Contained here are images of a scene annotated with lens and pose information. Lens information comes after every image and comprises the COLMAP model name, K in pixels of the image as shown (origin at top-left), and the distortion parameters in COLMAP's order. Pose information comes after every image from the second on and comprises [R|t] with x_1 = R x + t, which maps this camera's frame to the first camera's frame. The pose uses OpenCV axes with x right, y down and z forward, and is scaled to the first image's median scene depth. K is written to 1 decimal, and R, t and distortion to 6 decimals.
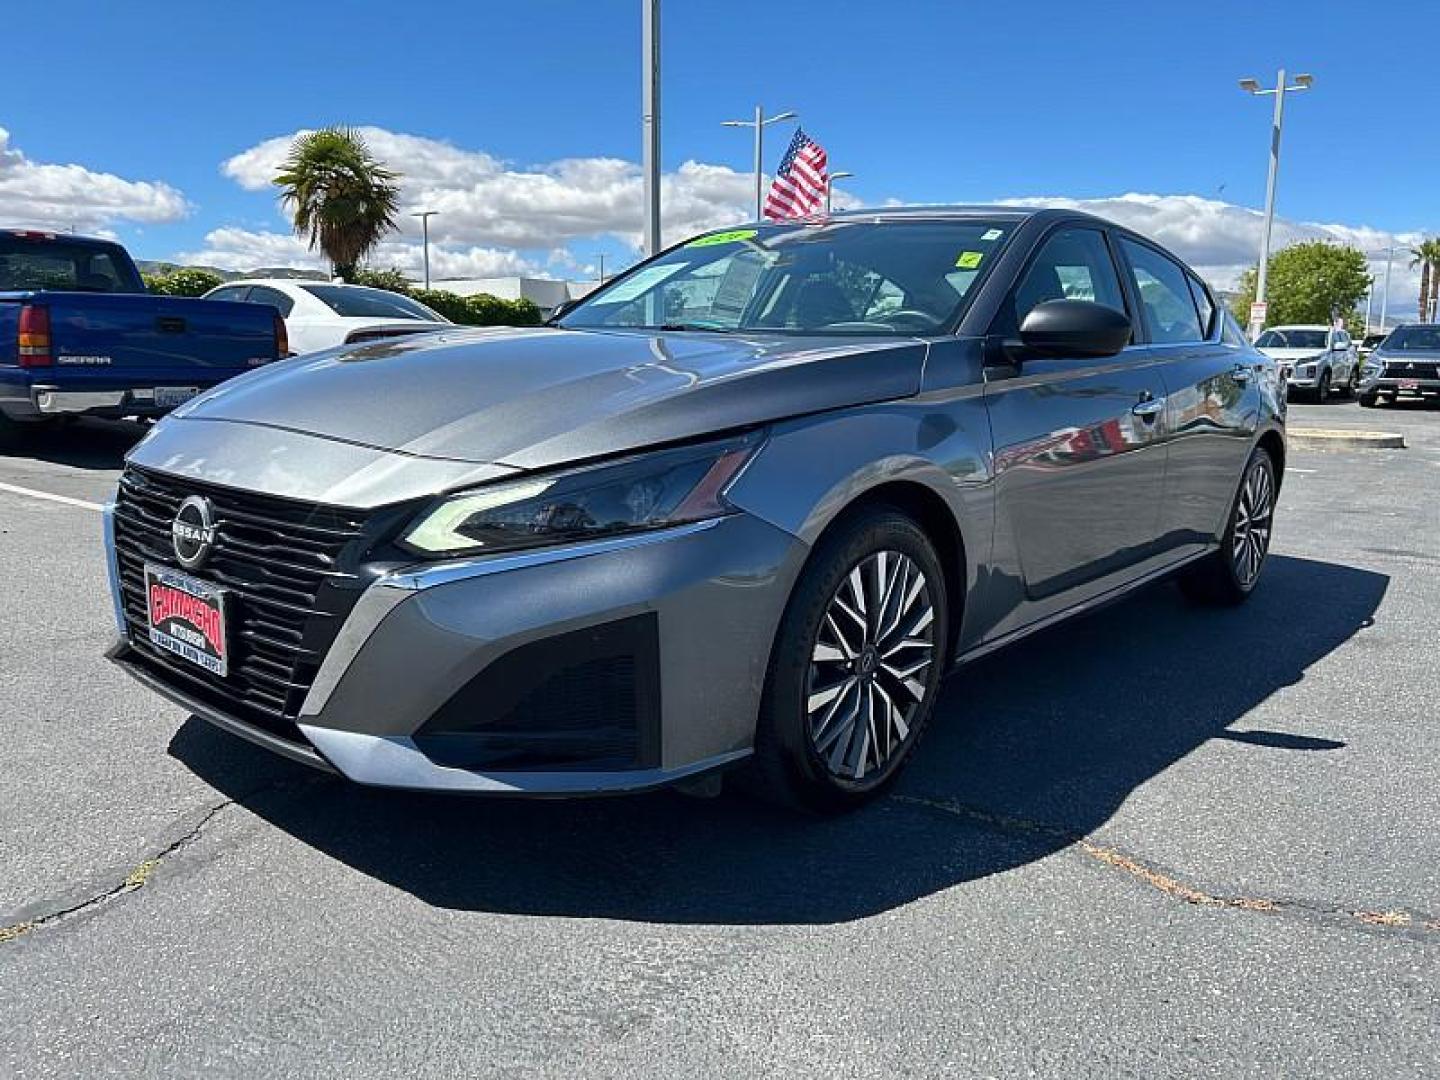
lens RADIAL K [[1090.9, 0, 708.4], [0, 1090.9, 545.1], [0, 0, 1]] dist [0.043557, -0.043844]
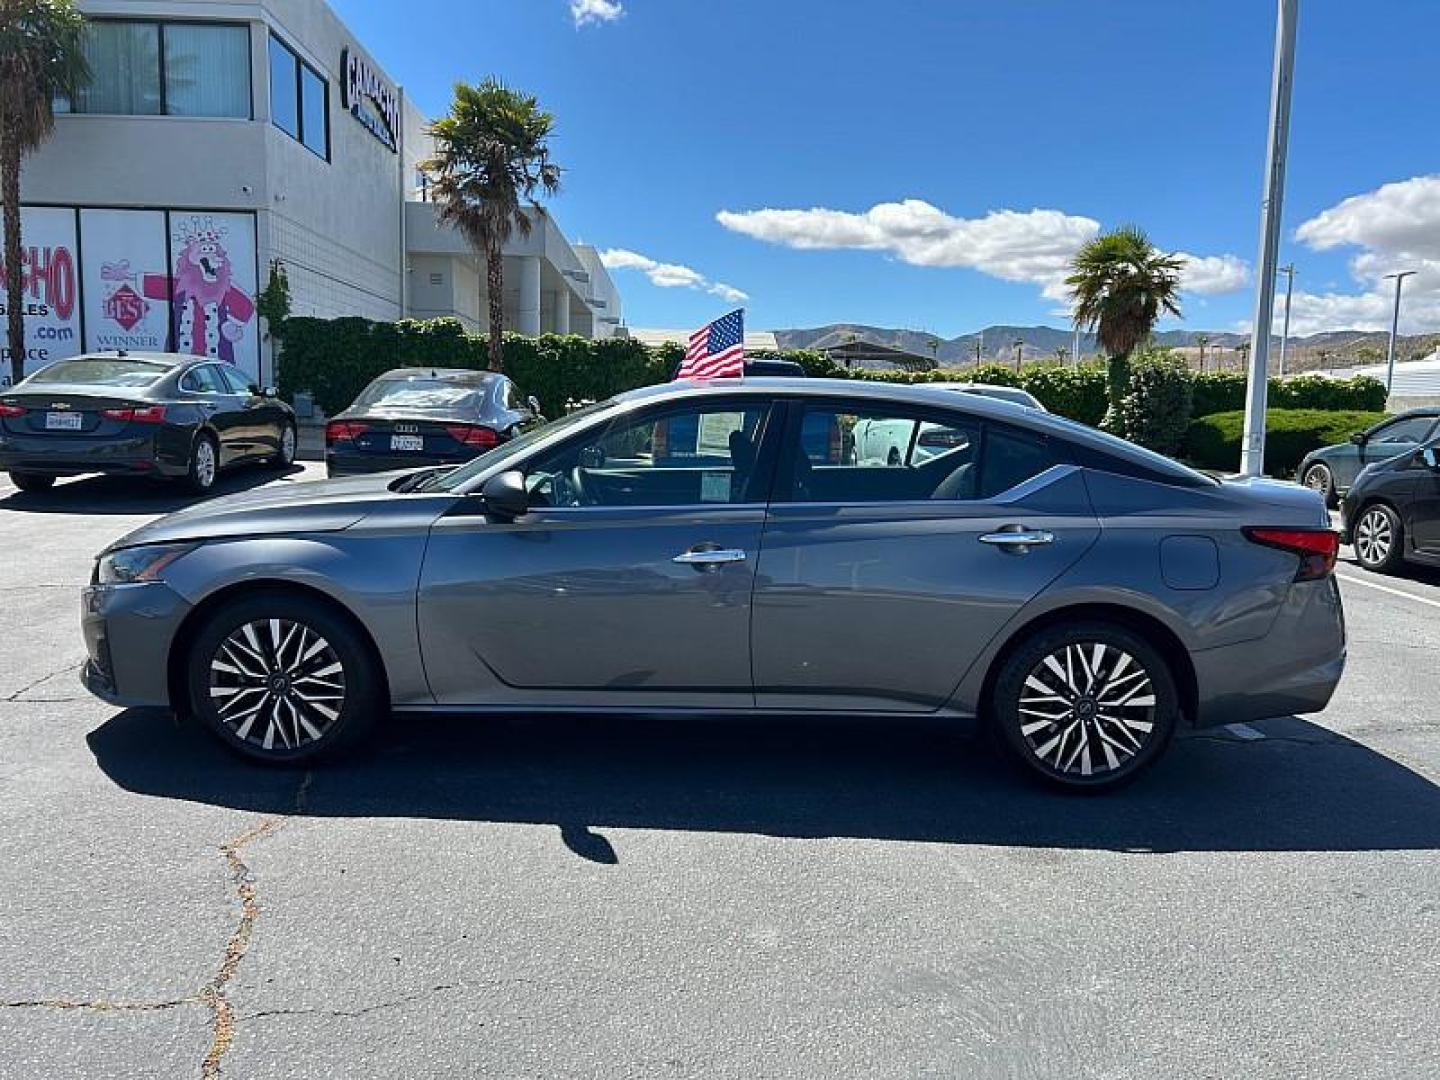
lens RADIAL K [[1090.9, 0, 718.8], [0, 1090.9, 530.0], [0, 0, 1]] dist [0.043557, -0.043844]
pose [[0.642278, 0.089433, -0.761237, 0.978210], [-0.143519, 0.989636, -0.004825, -0.114989], [0.752916, 0.112351, 0.648456, 0.198460]]
